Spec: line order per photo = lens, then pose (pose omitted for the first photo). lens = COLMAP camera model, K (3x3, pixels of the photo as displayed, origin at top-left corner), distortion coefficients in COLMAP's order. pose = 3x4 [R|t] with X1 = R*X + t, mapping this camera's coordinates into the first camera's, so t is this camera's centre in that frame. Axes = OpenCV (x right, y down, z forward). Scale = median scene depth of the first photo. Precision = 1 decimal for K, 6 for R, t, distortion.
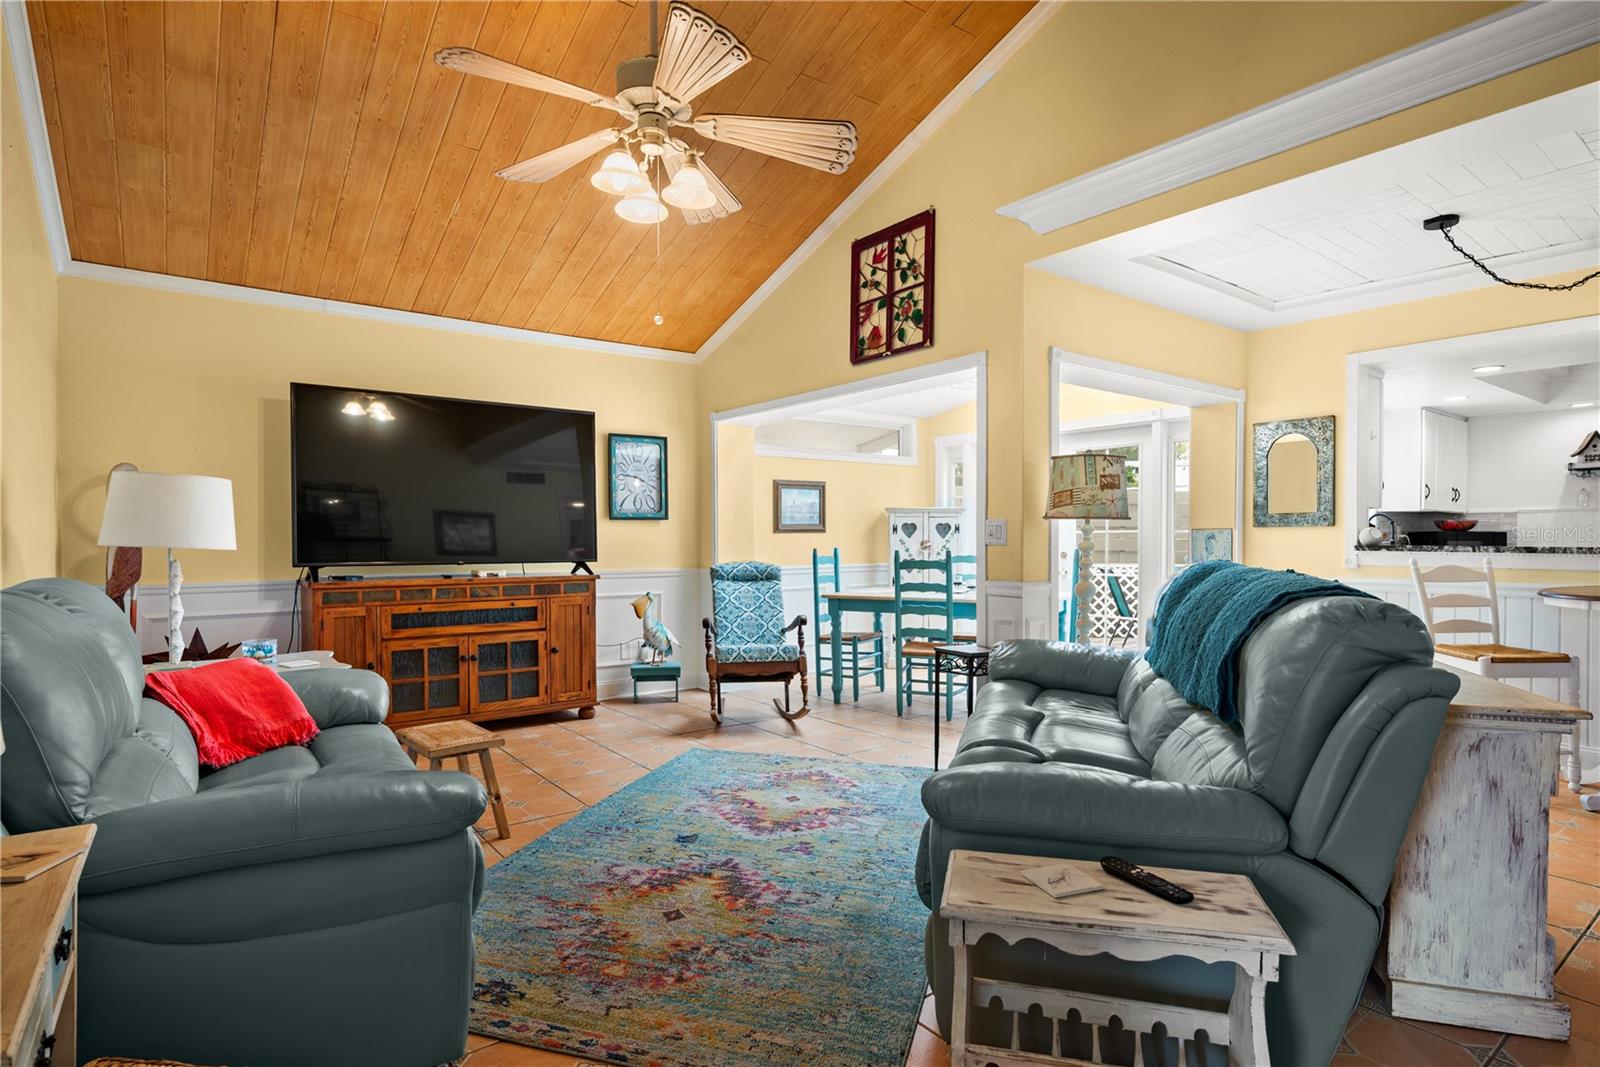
lens RADIAL K [[824.0, 0, 794.0], [0, 824.0, 550.0], [0, 0, 1]] dist [-0.001581, -0.000293]
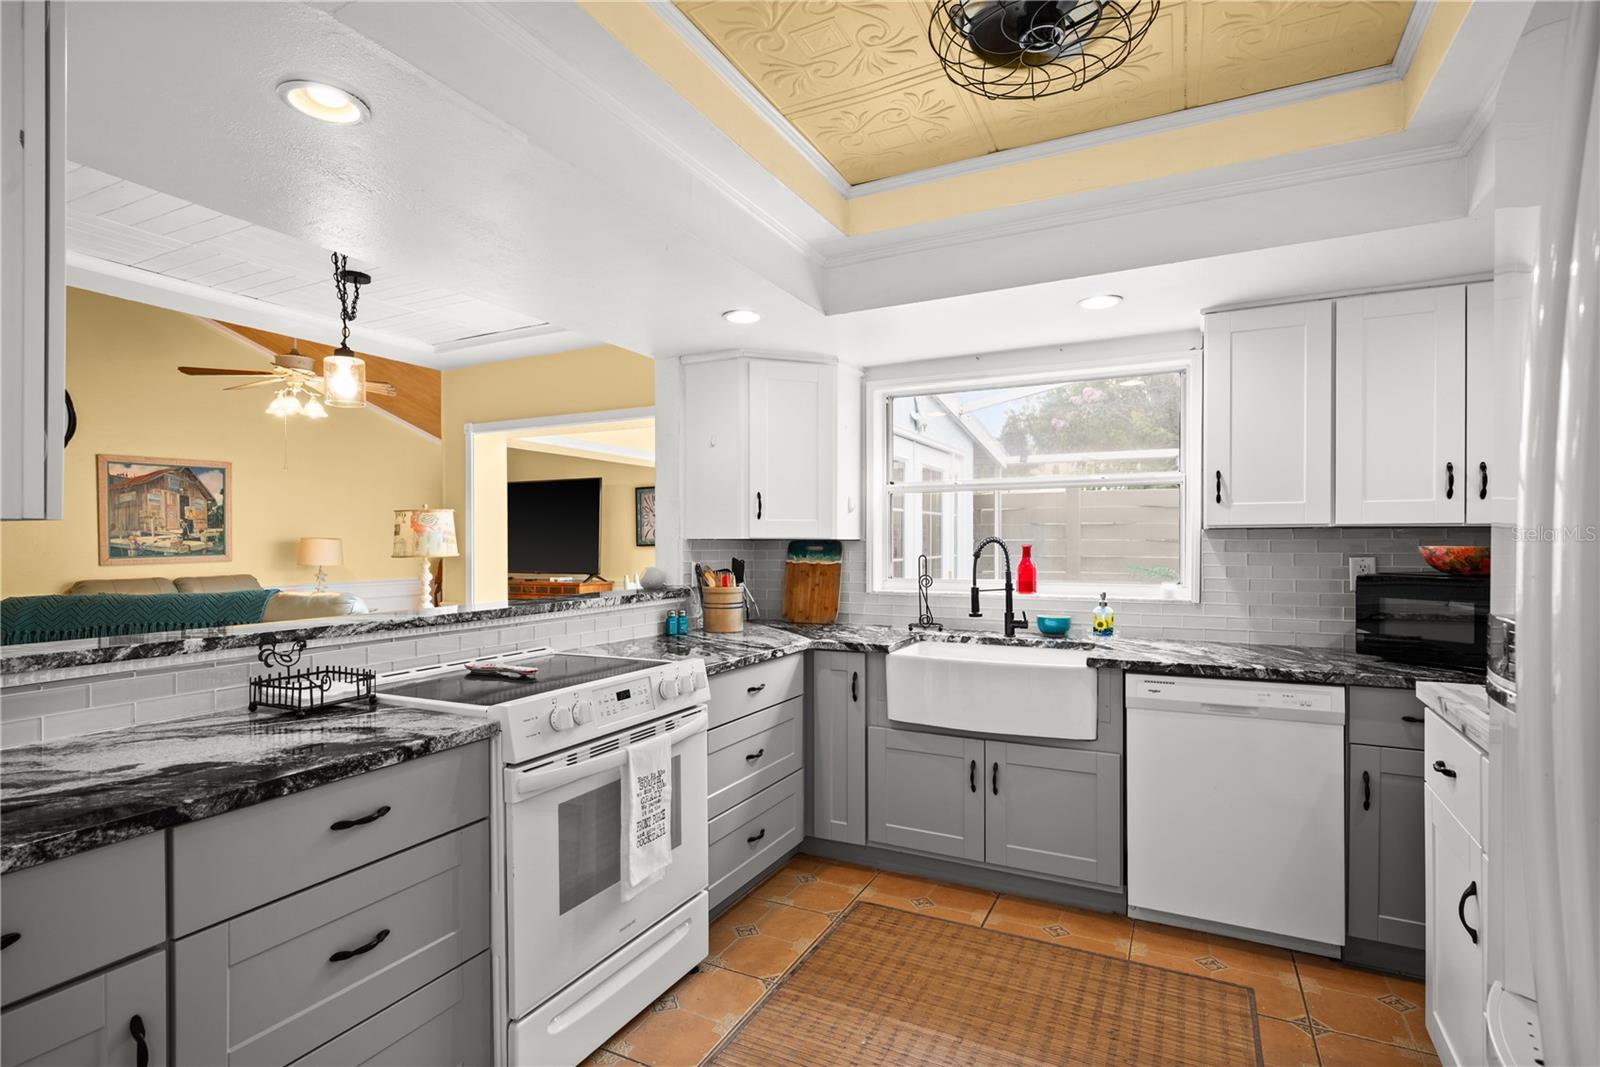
lens RADIAL K [[782.5, 0, 795.4], [0, 782.5, 548.0], [0, 0, 1]] dist [0.001543, 0.000310]
pose [[0.441435, 0.004718, -0.897281, 1.410389], [-0.009110, 0.999958, 0.000776, -0.045923], [0.897247, 0.007831, 0.441459, 0.780120]]
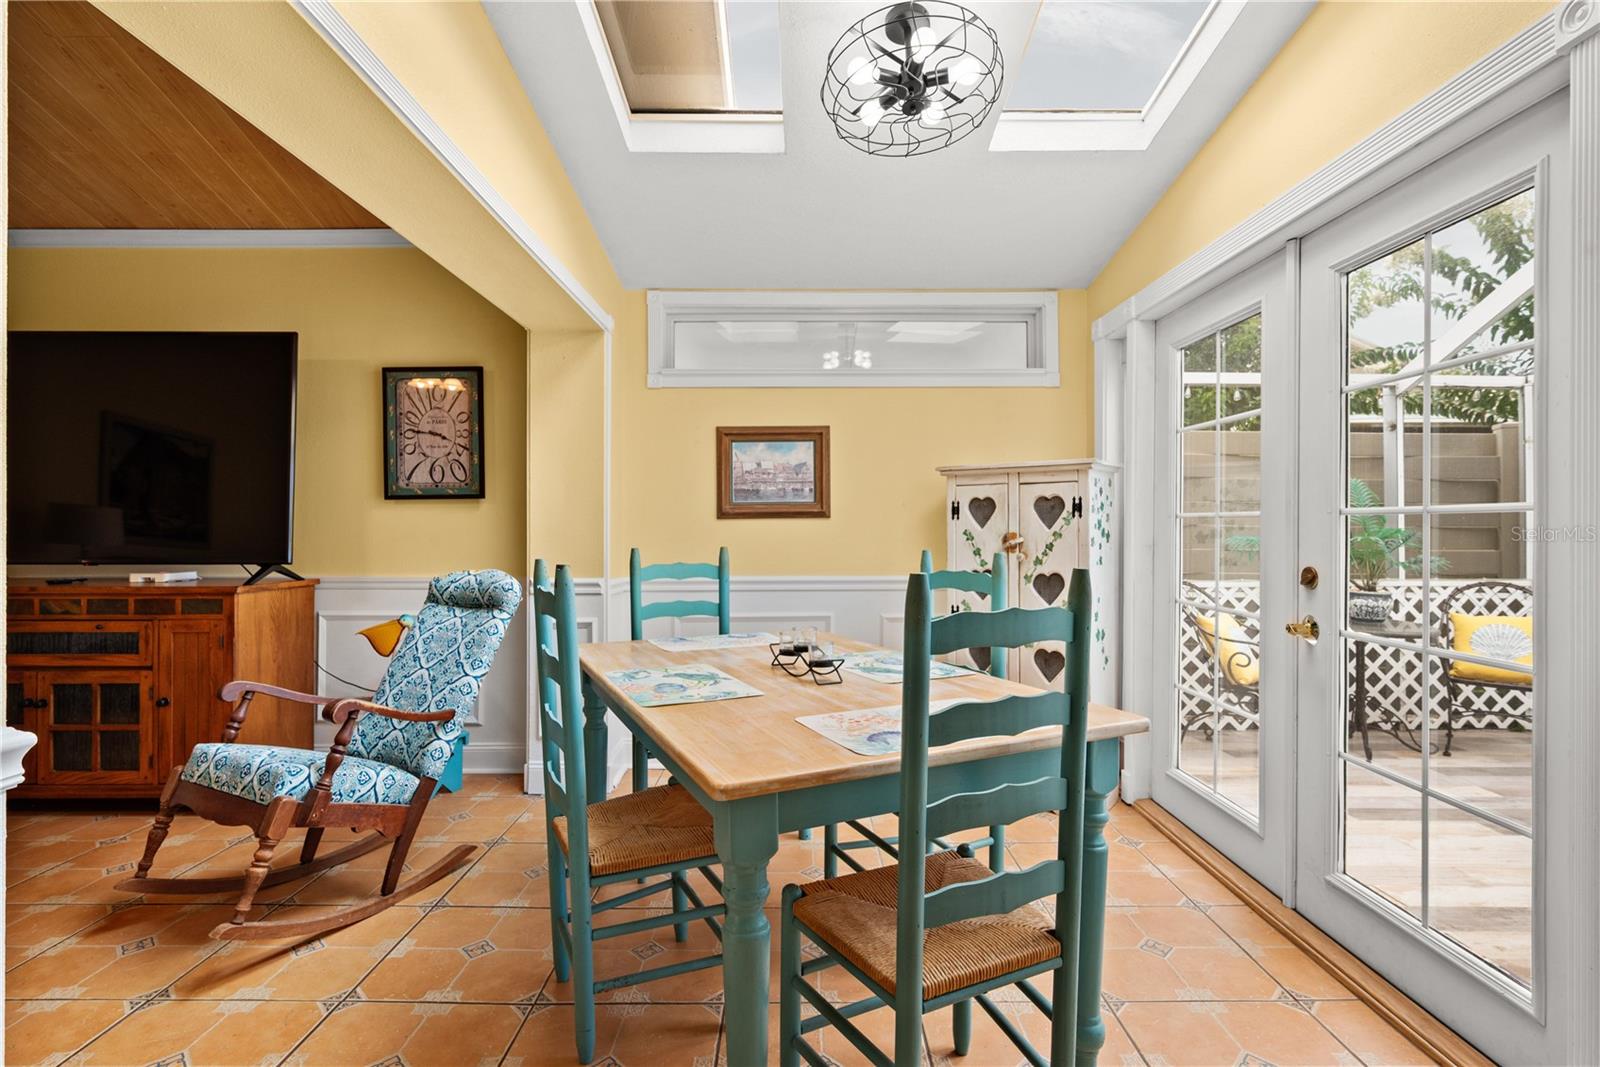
lens RADIAL K [[757.0, 0, 799.9], [0, 757.0, 527.6], [0, 0, 1]] dist [0.001286, -0.000030]
pose [[0.802811, 0.000572, -0.596233, 0.490330], [-0.009077, 0.999895, -0.011264, -0.013031], [0.596165, 0.014455, 0.802732, 0.872697]]
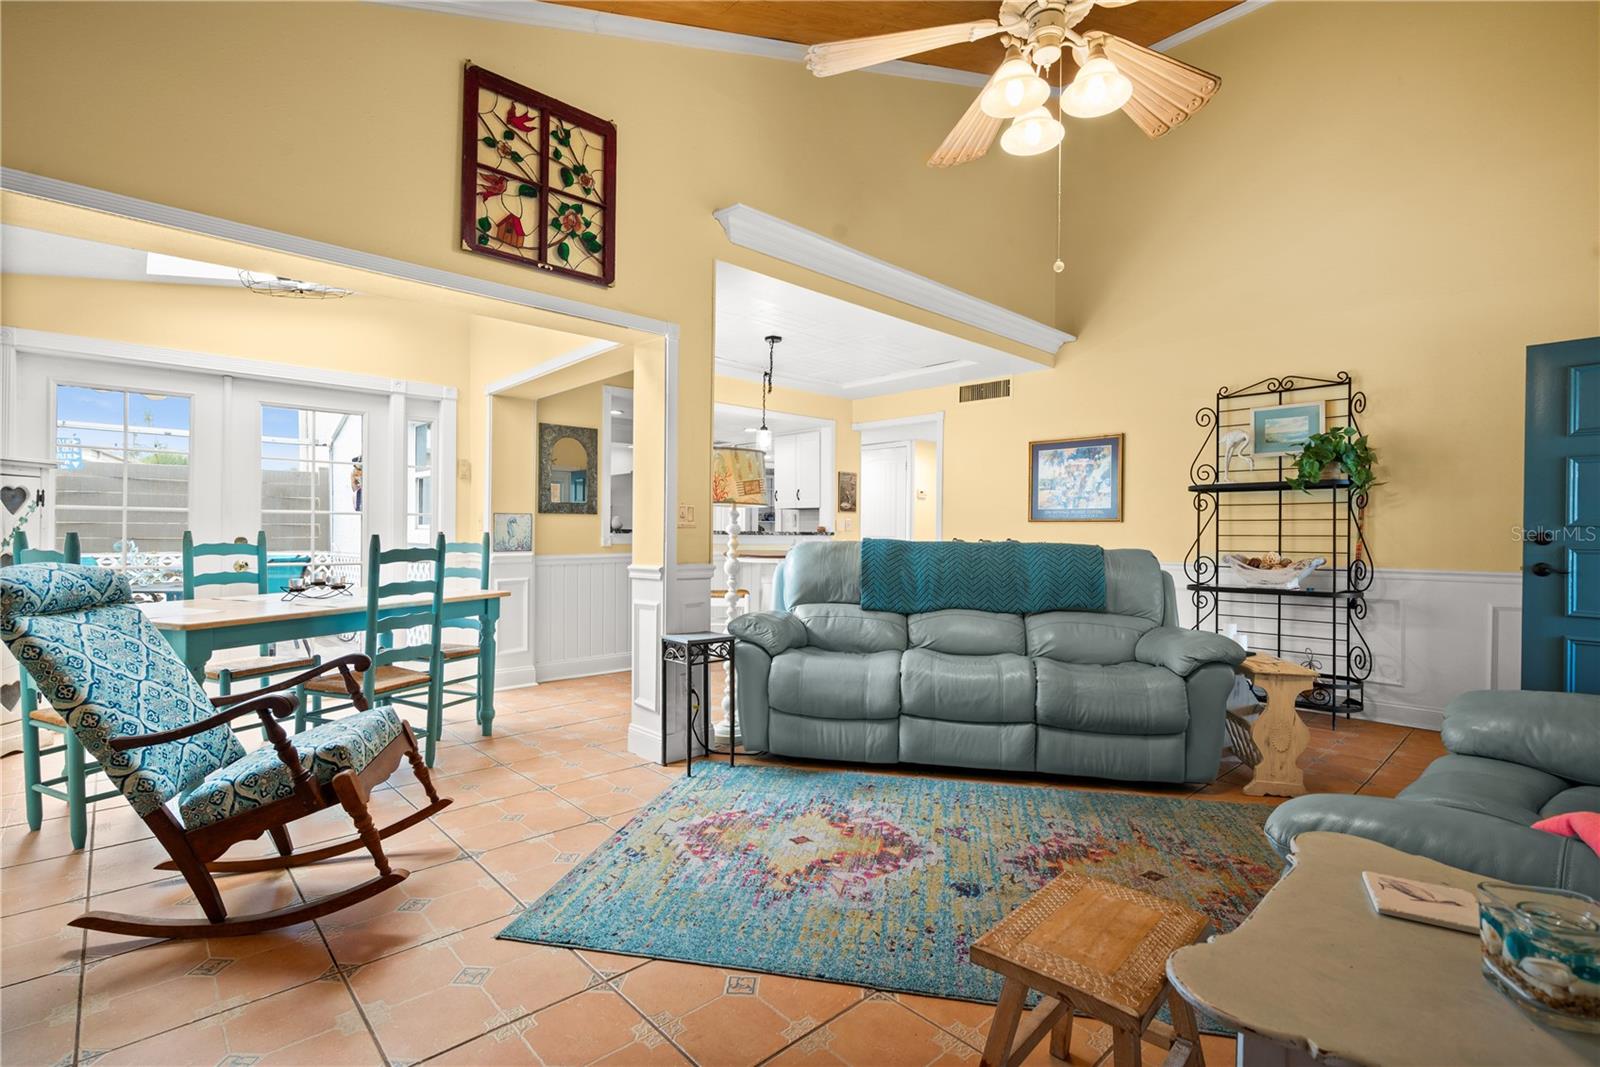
lens RADIAL K [[741.2, 0, 802.6], [0, 741.2, 532.4], [0, 0, 1]] dist [-0.002682, 0.000356]
pose [[-0.105916, -0.000599, 0.994375, -0.546830], [0.004805, 0.999988, 0.001114, -0.000444], [-0.994363, 0.004896, -0.105912, 0.810320]]
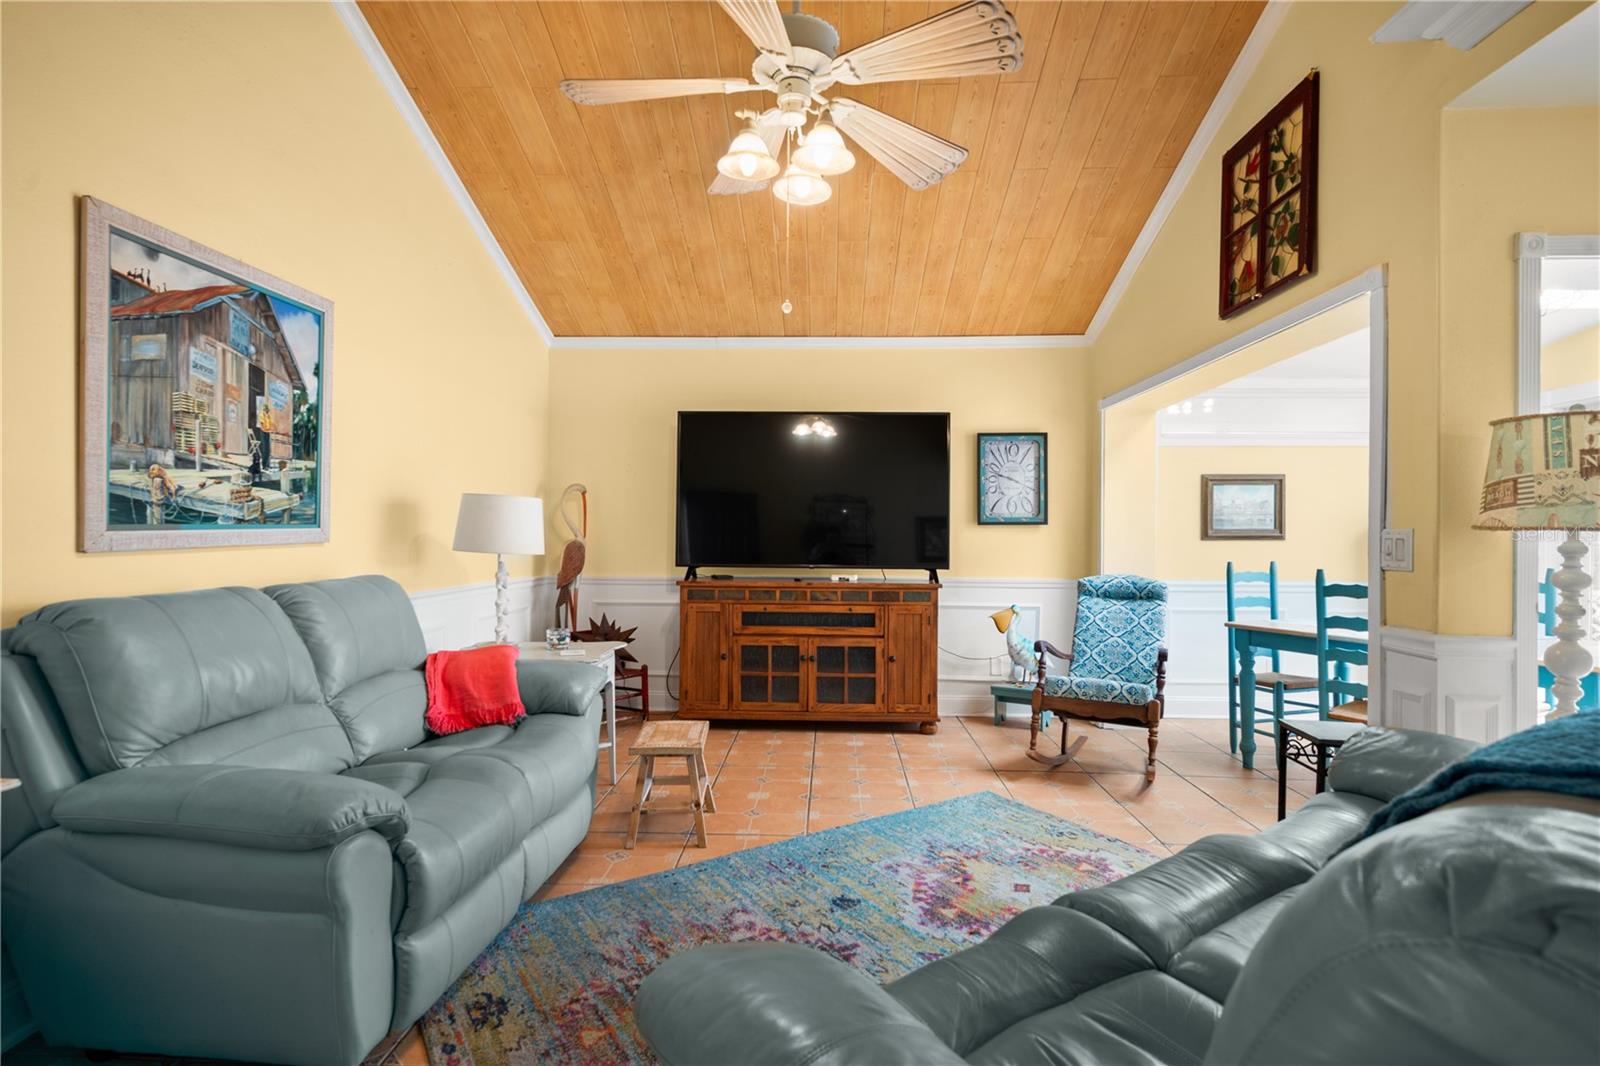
lens RADIAL K [[790.4, 0, 799.7], [0, 790.4, 532.6], [0, 0, 1]] dist [-0.000004, 0.000245]
pose [[0.775341, 0.006601, -0.631508, 0.230871], [-0.018486, 0.999754, -0.012246, -0.016082], [0.631272, 0.021169, 0.775273, 0.211493]]
